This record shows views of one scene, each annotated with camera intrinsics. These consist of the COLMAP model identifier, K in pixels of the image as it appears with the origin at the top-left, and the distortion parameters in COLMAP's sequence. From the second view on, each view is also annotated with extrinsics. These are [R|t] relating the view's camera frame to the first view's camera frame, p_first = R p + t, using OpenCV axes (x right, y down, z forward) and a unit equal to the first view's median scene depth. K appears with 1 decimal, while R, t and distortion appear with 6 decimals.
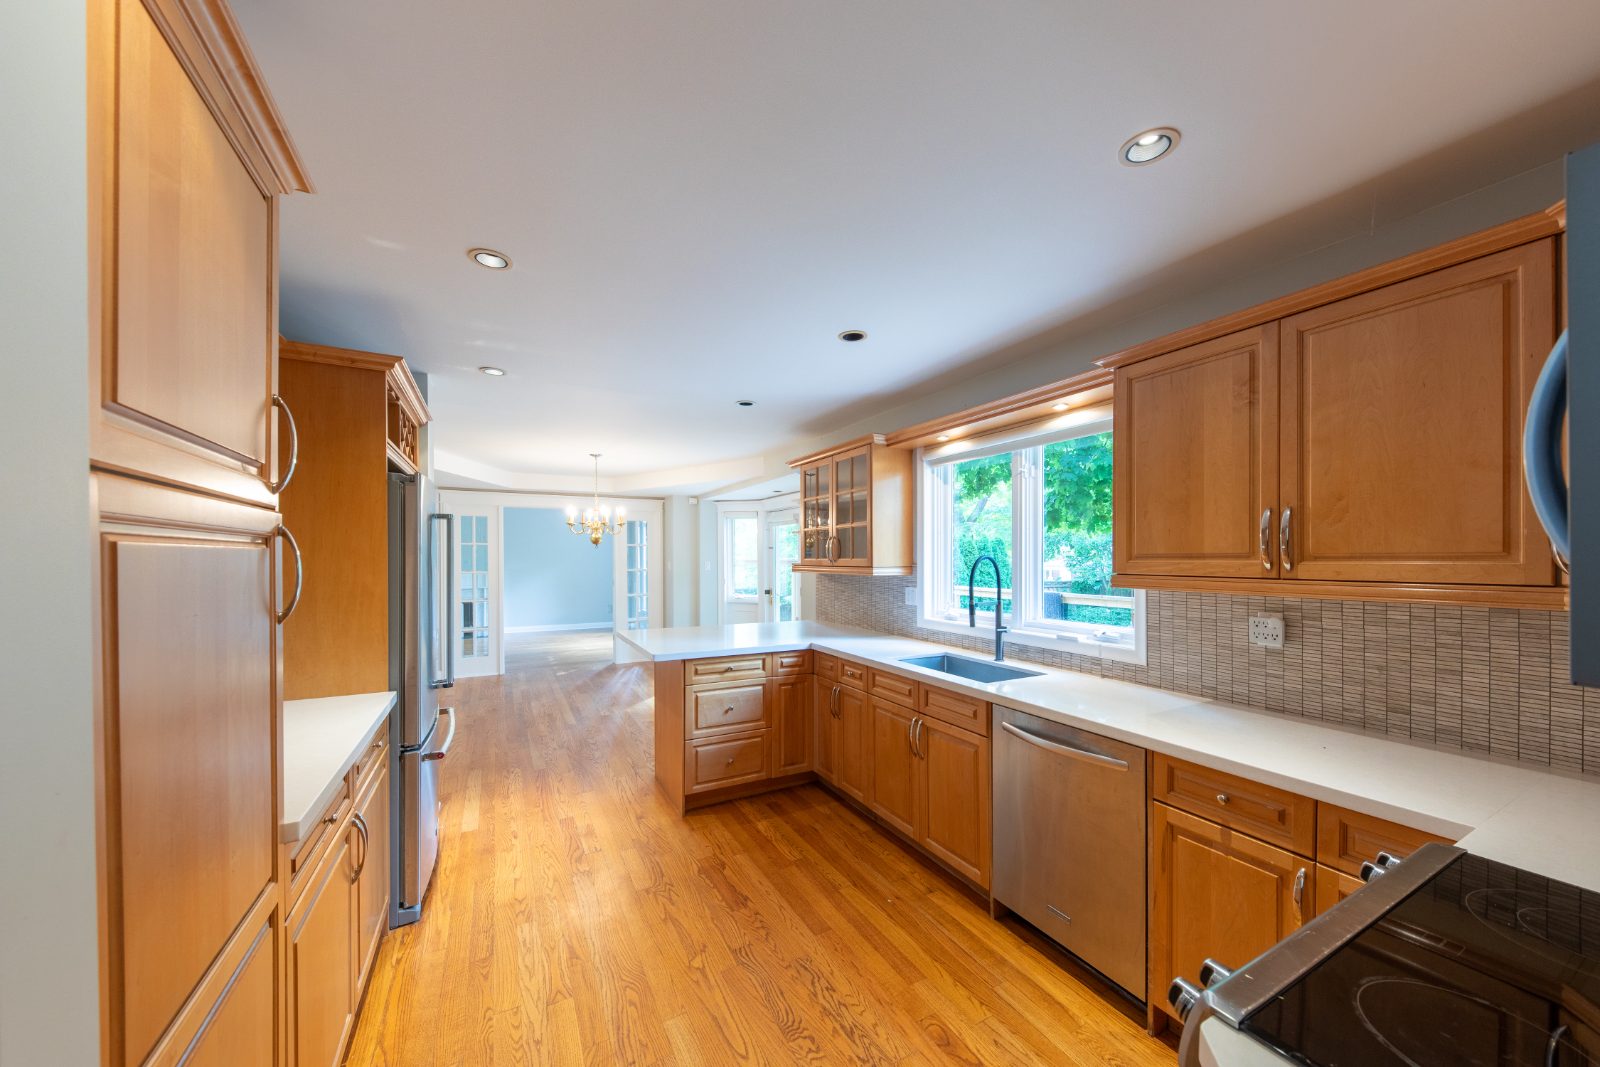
lens RADIAL K [[559.4, 0, 793.8], [0, 559.4, 519.9], [0, 0, 1]] dist [0.000537, -0.003288]
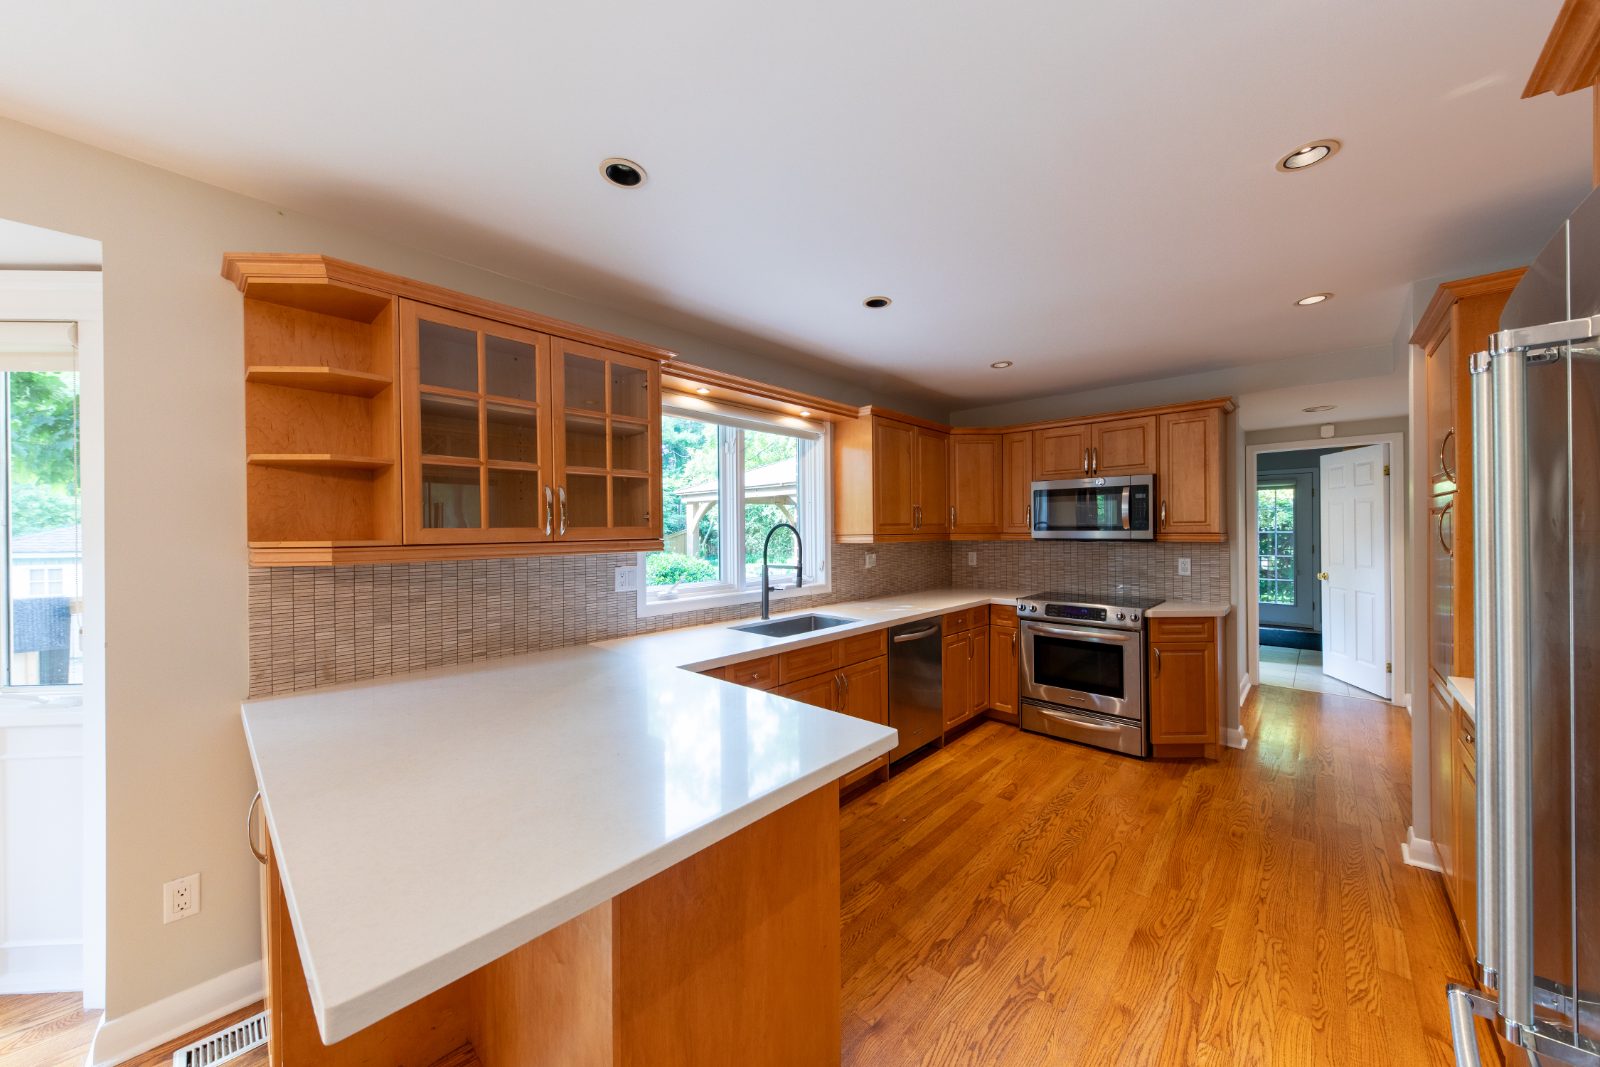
lens RADIAL K [[559.4, 0, 793.8], [0, 559.4, 519.9], [0, 0, 1]] dist [0.000537, -0.003288]
pose [[-0.332031, 0.010564, 0.943209, -0.888842], [-0.061129, 0.997594, -0.032692, 0.116031], [-0.941286, -0.068513, -0.330587, 1.706329]]
